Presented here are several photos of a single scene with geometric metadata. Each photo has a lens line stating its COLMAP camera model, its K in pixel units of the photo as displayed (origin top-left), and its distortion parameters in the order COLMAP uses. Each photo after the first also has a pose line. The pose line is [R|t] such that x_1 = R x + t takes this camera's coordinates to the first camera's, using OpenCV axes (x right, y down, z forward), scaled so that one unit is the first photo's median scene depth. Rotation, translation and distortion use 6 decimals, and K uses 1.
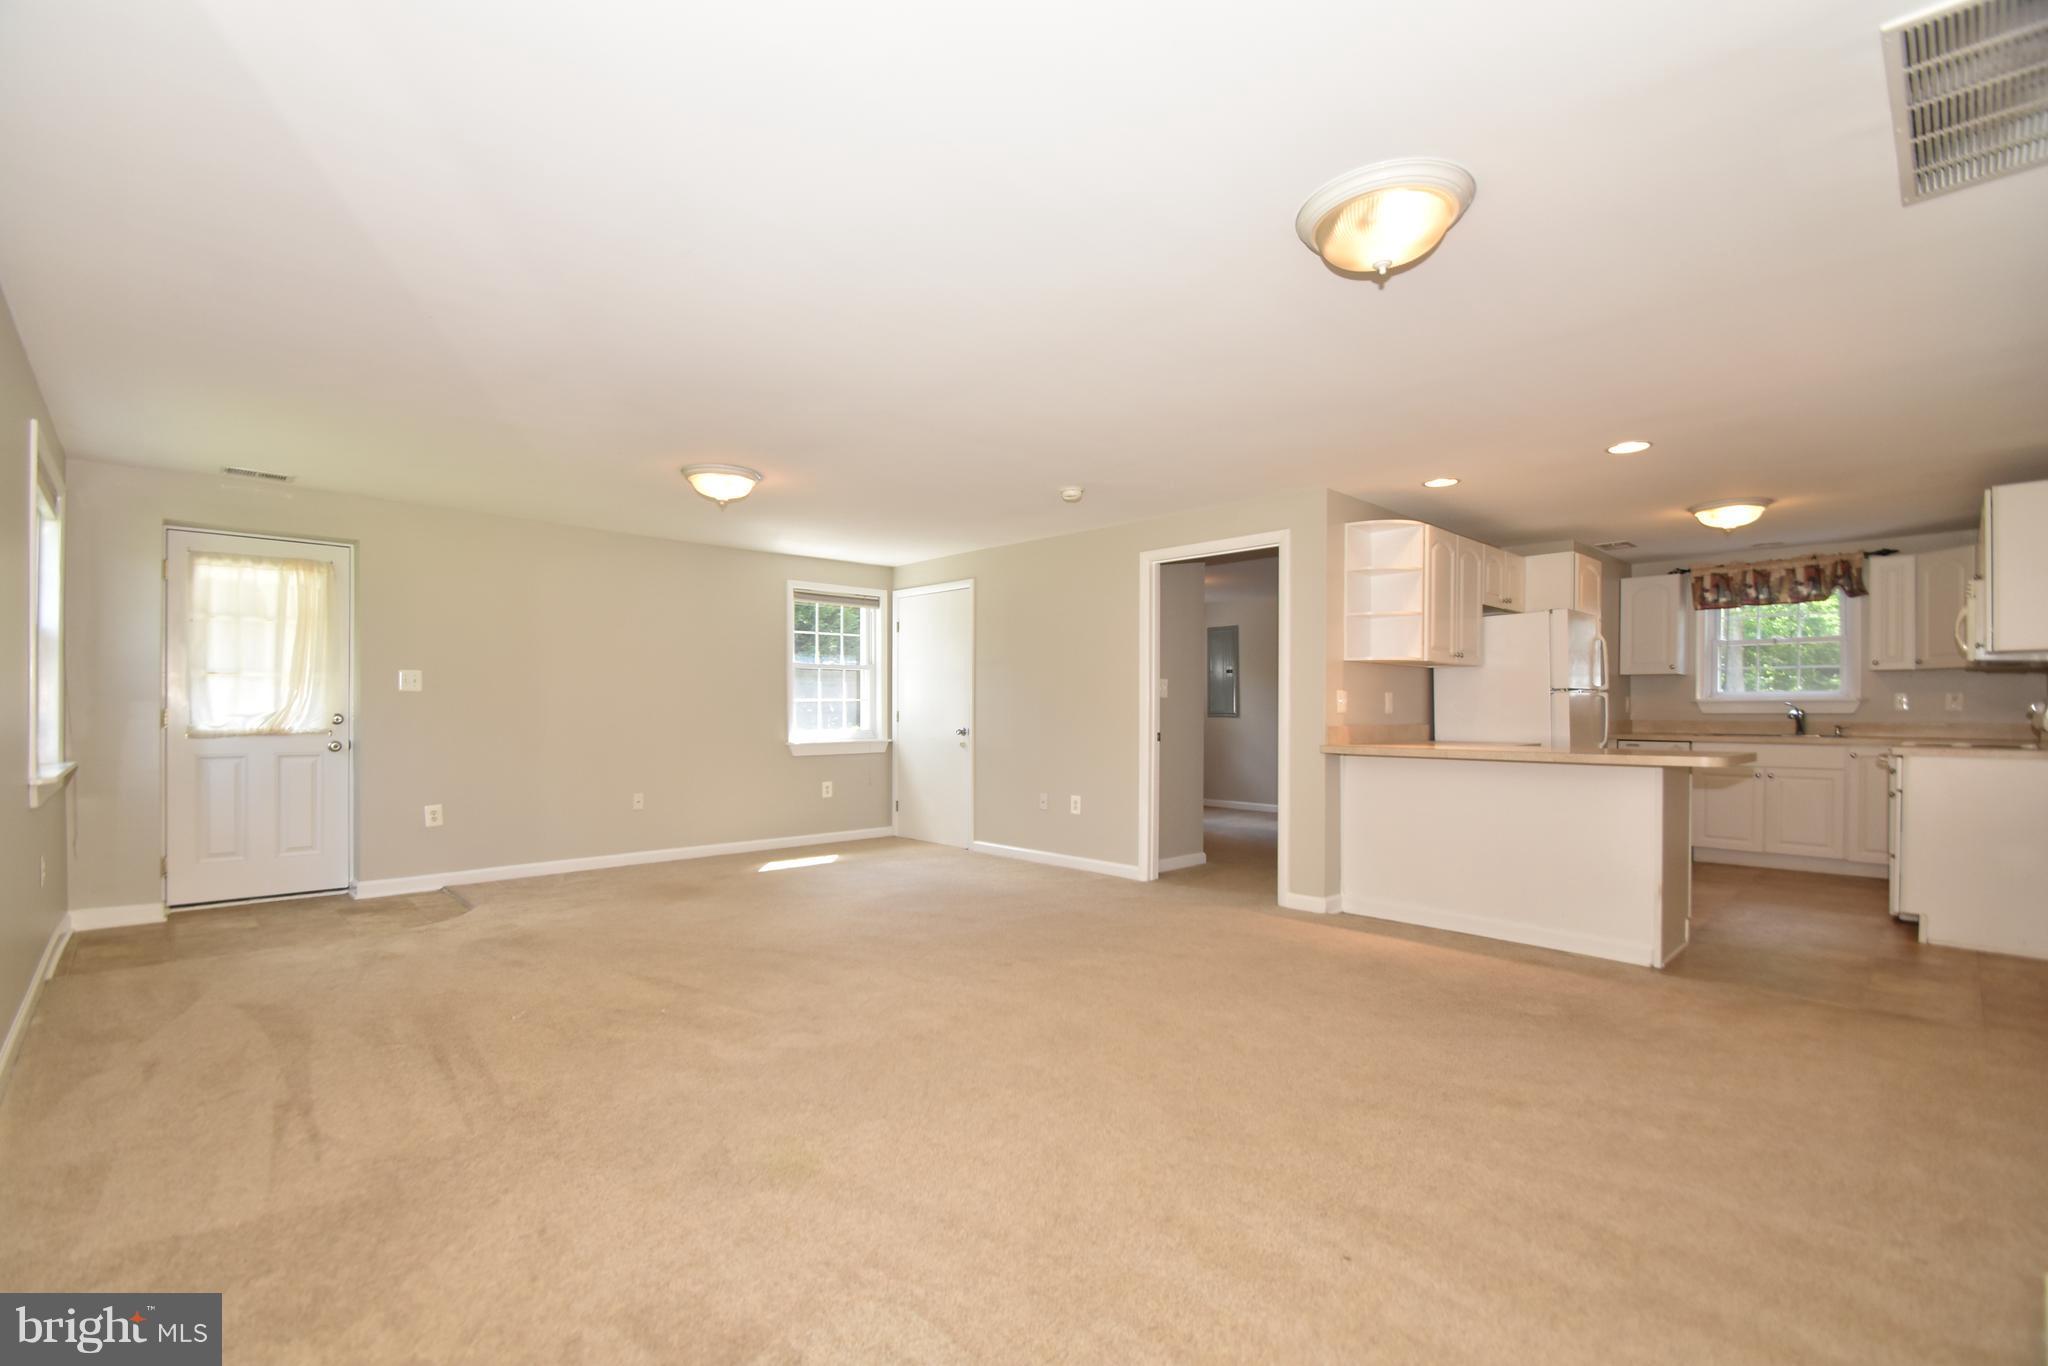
lens RADIAL K [[899.4, 0, 1000.2], [0, 899.4, 713.3], [0, 0, 1]] dist [0.012396, -0.013074]
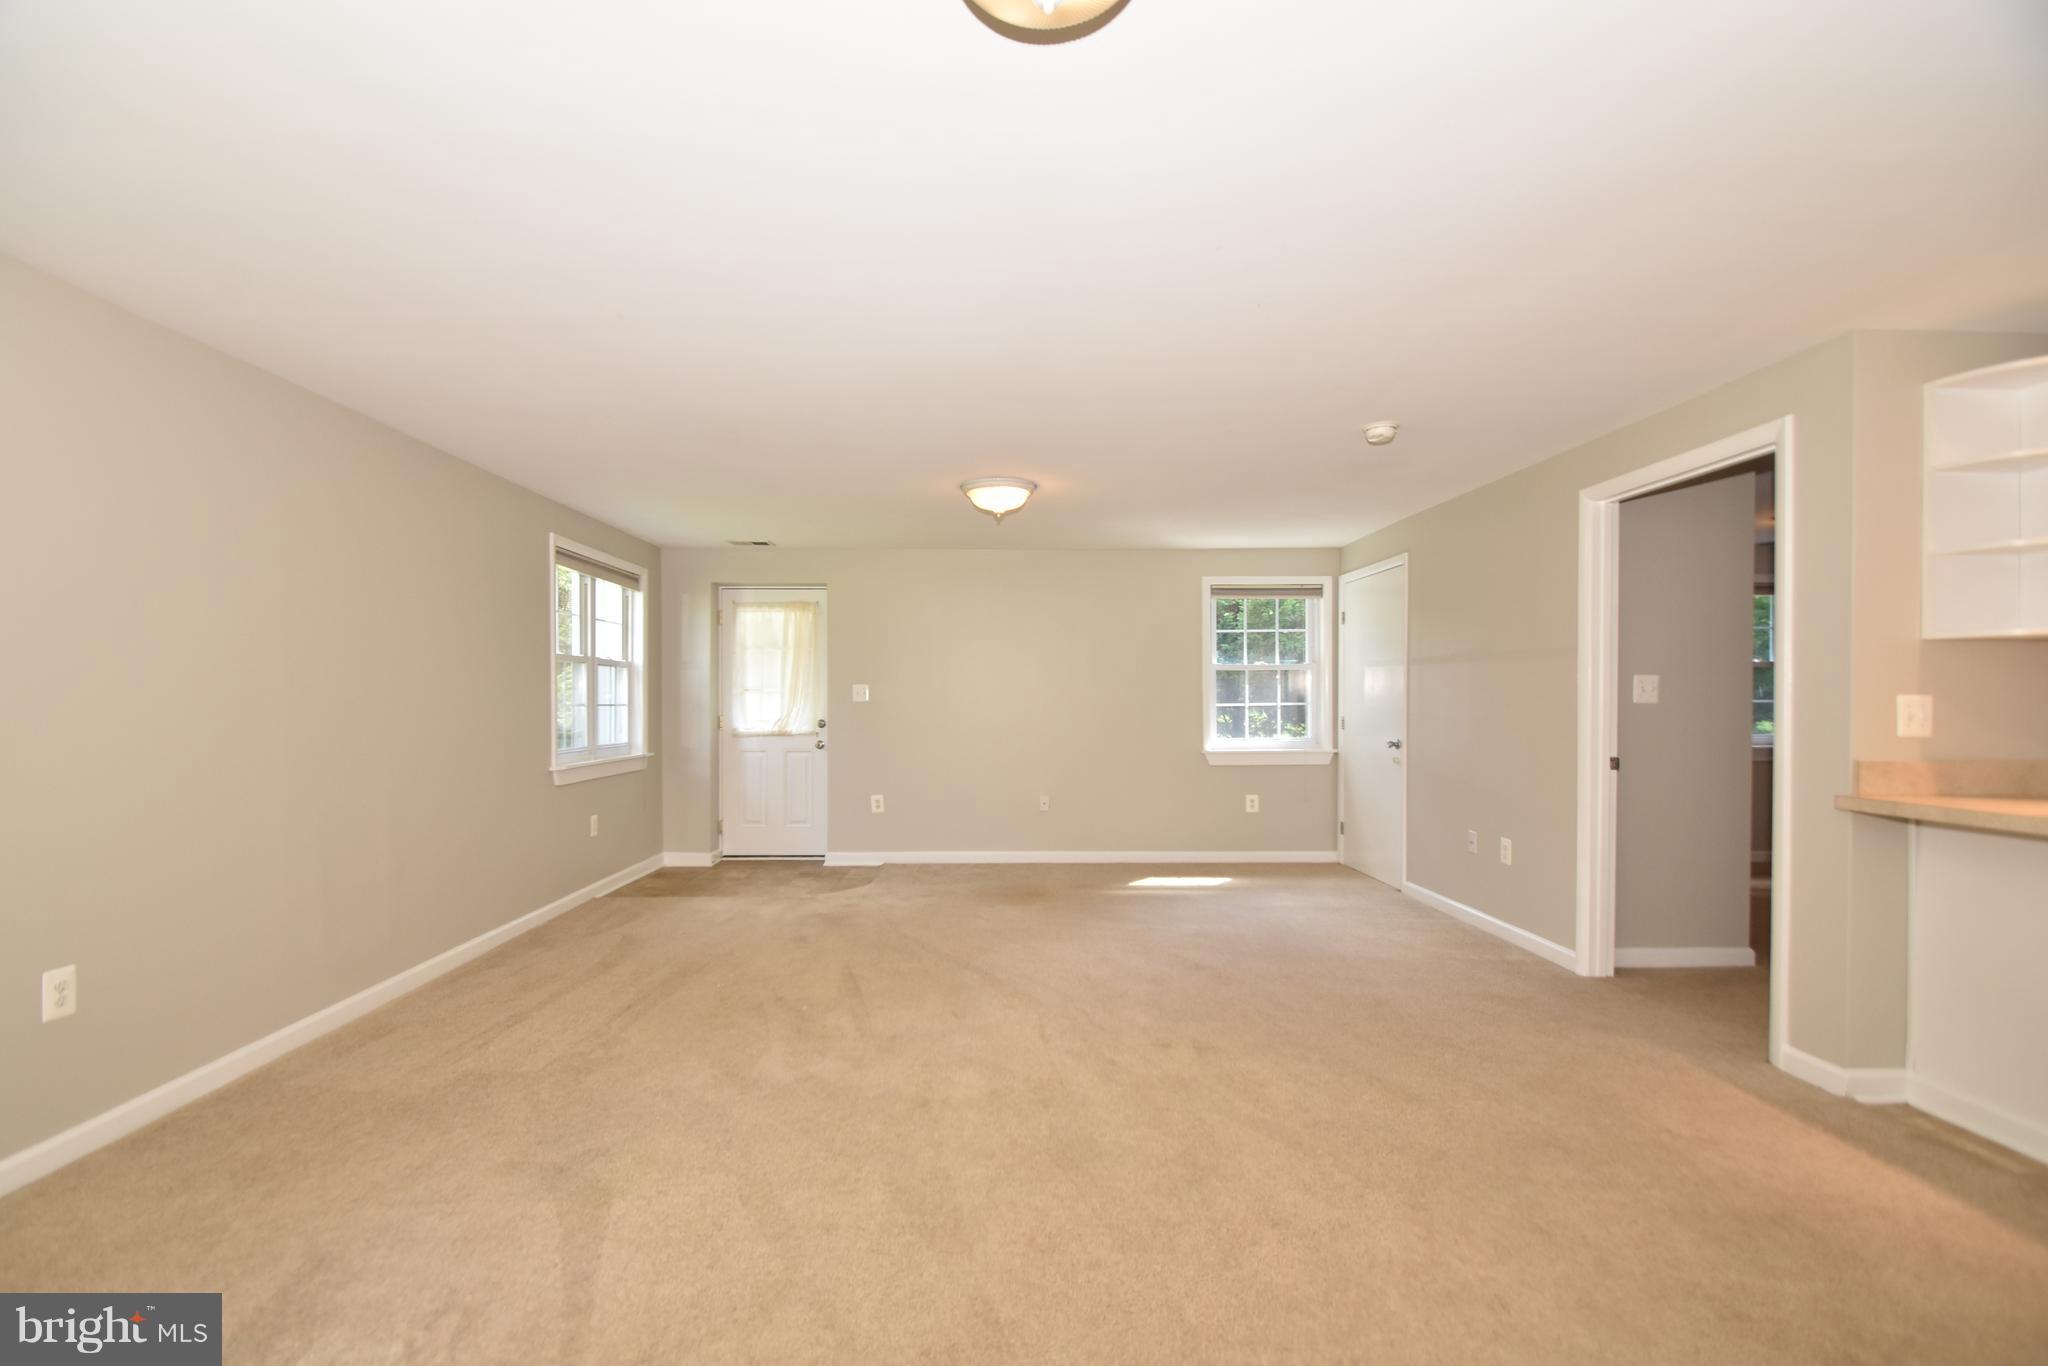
lens RADIAL K [[899.4, 0, 1000.2], [0, 899.4, 713.3], [0, 0, 1]] dist [0.012396, -0.013074]
pose [[0.741417, 0.004703, -0.671028, 0.325313], [0.000484, 0.999971, 0.007543, -0.018599], [0.671044, -0.005917, 0.741394, 0.226916]]
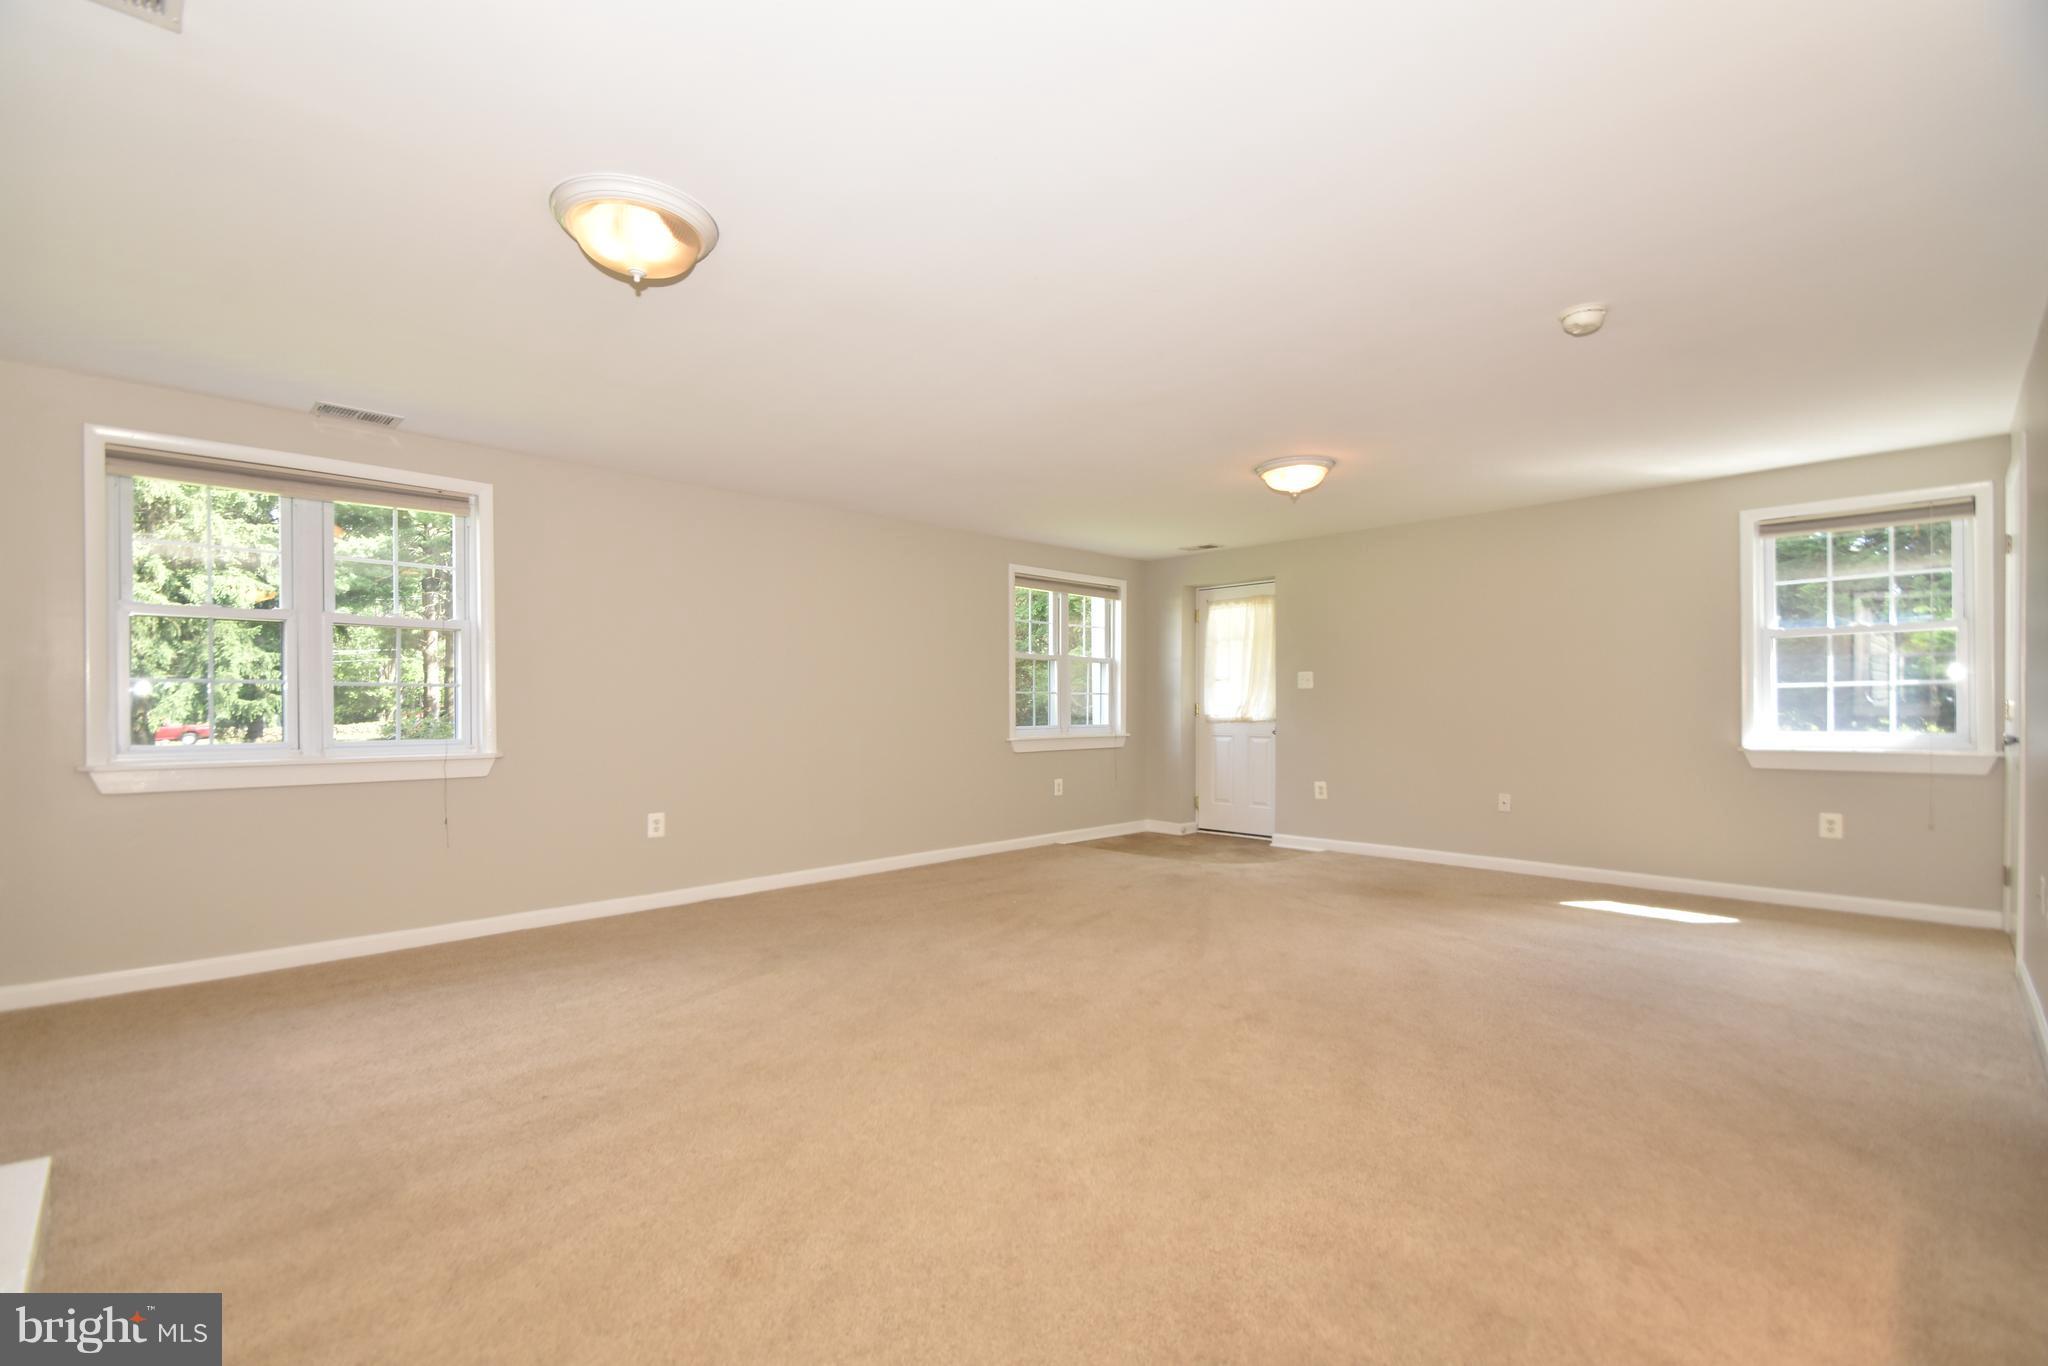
lens RADIAL K [[899.4, 0, 1000.2], [0, 899.4, 713.3], [0, 0, 1]] dist [0.012396, -0.013074]
pose [[0.018756, 0.004084, -0.999816, 0.613331], [-0.000410, 0.999992, 0.004077, 0.005002], [0.999824, 0.000334, 0.018758, 0.578924]]
